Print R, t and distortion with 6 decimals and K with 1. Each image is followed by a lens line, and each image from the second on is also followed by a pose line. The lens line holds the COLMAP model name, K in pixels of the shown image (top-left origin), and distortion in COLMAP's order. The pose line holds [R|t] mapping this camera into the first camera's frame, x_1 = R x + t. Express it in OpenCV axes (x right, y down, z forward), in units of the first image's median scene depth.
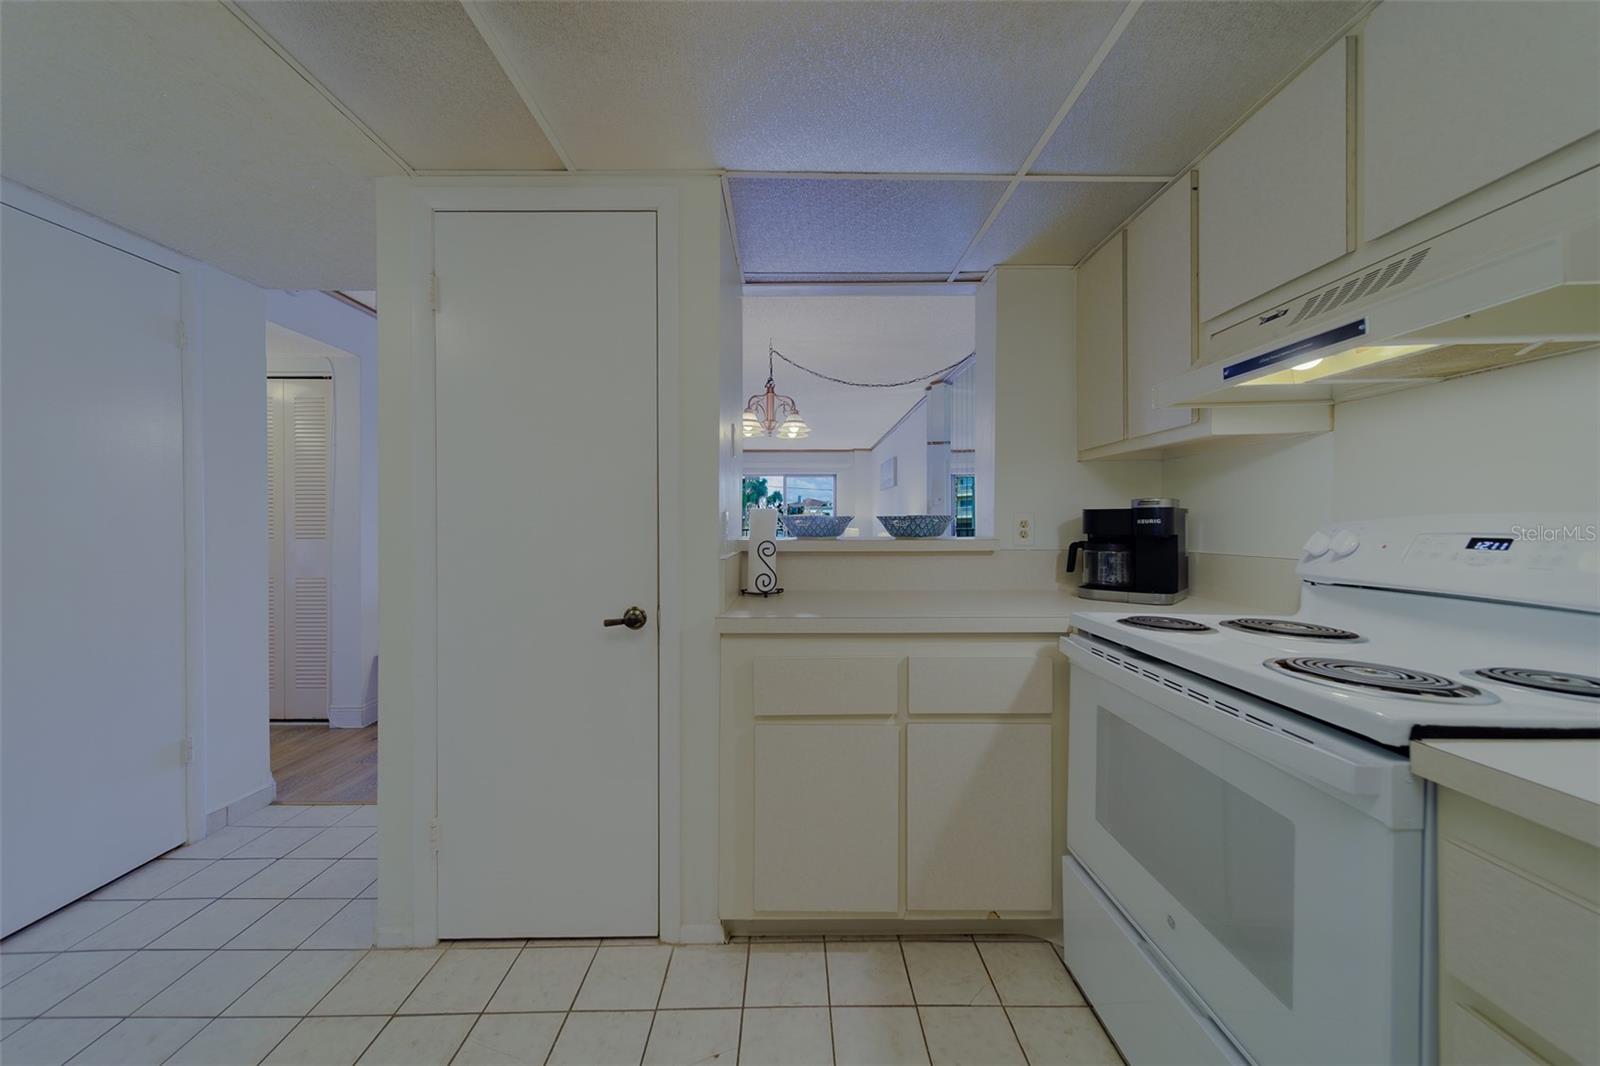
lens RADIAL K [[566.9, 0, 797.1], [0, 566.9, 520.9], [0, 0, 1]] dist [0.000956, -0.000008]
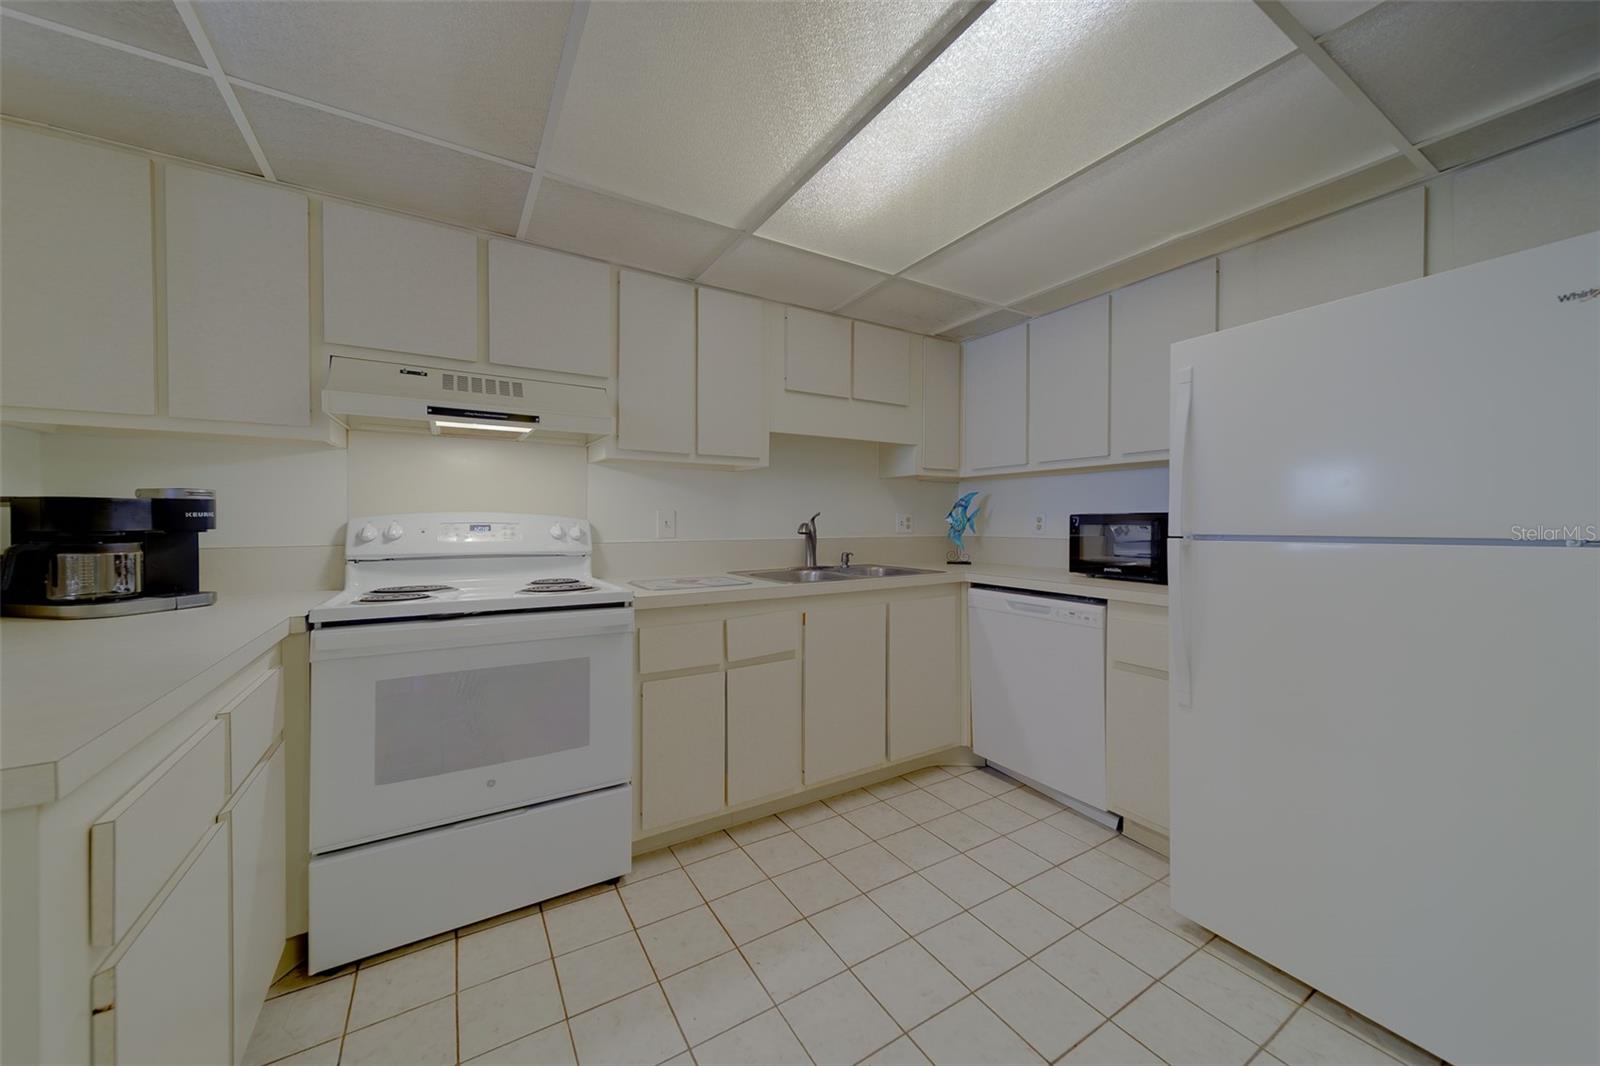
lens RADIAL K [[566.9, 0, 797.1], [0, 566.9, 520.9], [0, 0, 1]] dist [0.000956, -0.000008]
pose [[-0.522074, -0.002477, 0.852897, -0.902090], [-0.005795, 0.999983, -0.000643, 0.008022], [-0.852881, -0.005278, -0.522079, 0.949089]]
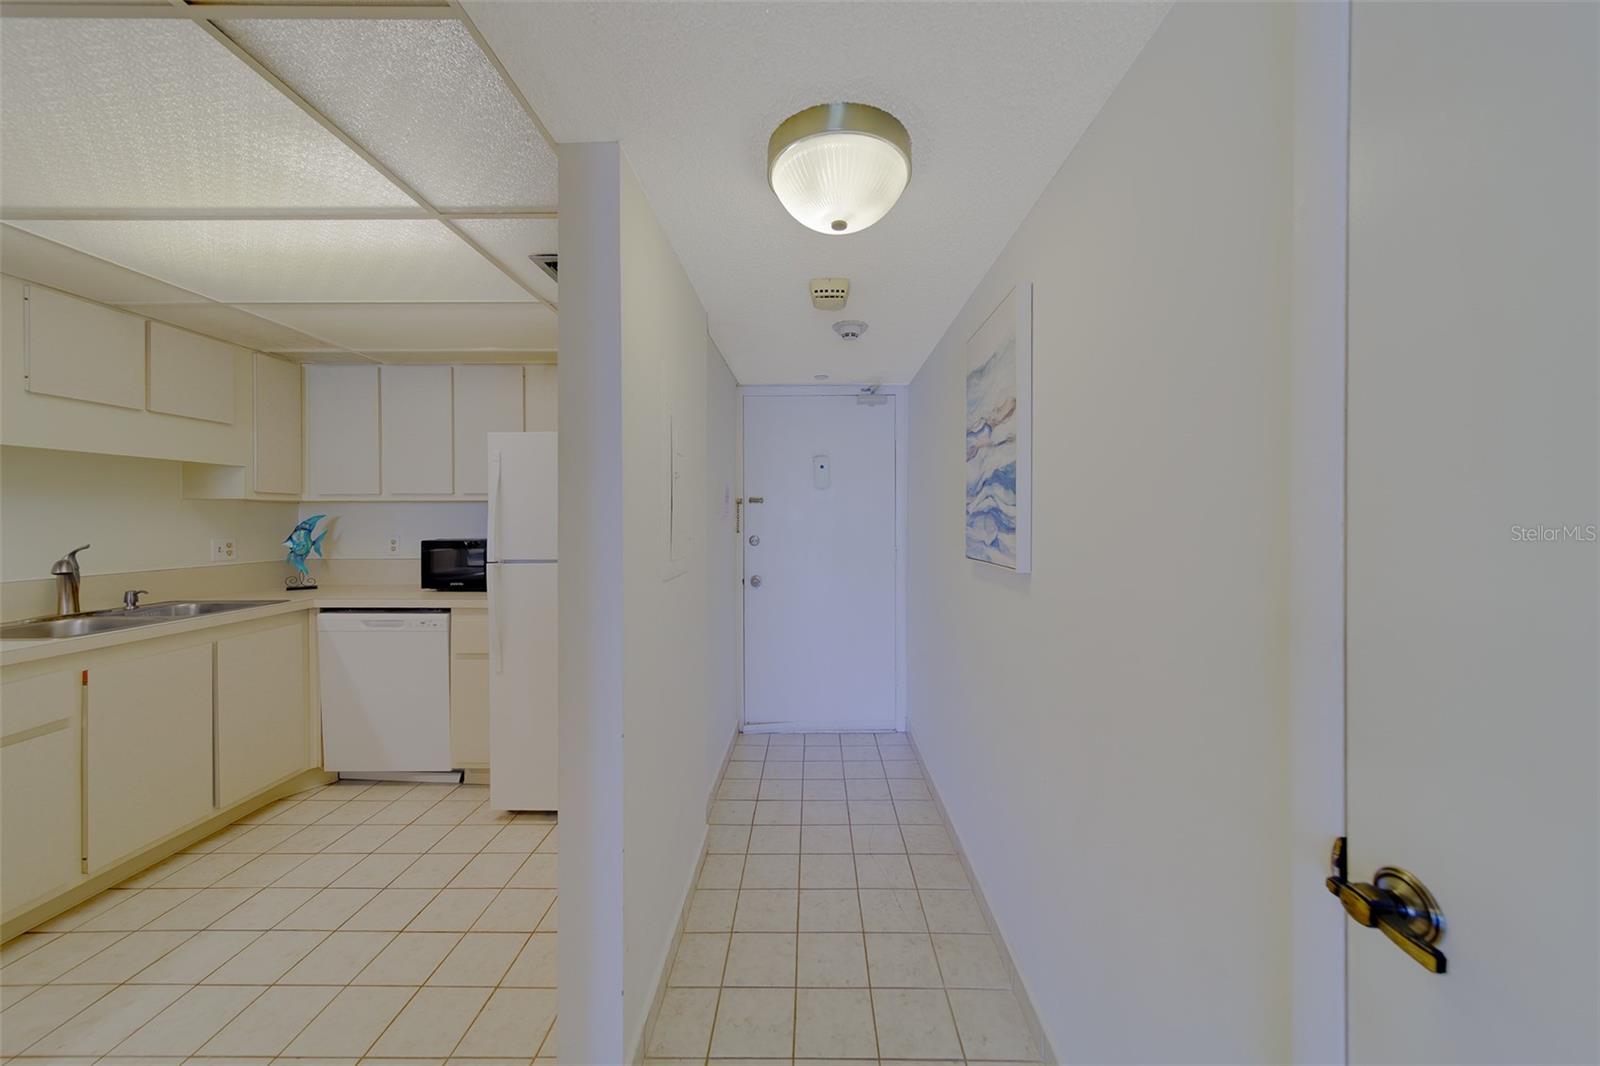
lens RADIAL K [[597.1, 0, 796.0], [0, 597.1, 518.5], [0, 0, 1]] dist [0.000210, -0.000404]
pose [[-0.999471, 0.006114, 0.031955, -1.434991], [0.006056, 0.999980, -0.001888, -0.116743], [-0.031966, -0.001694, -0.999488, 1.647352]]
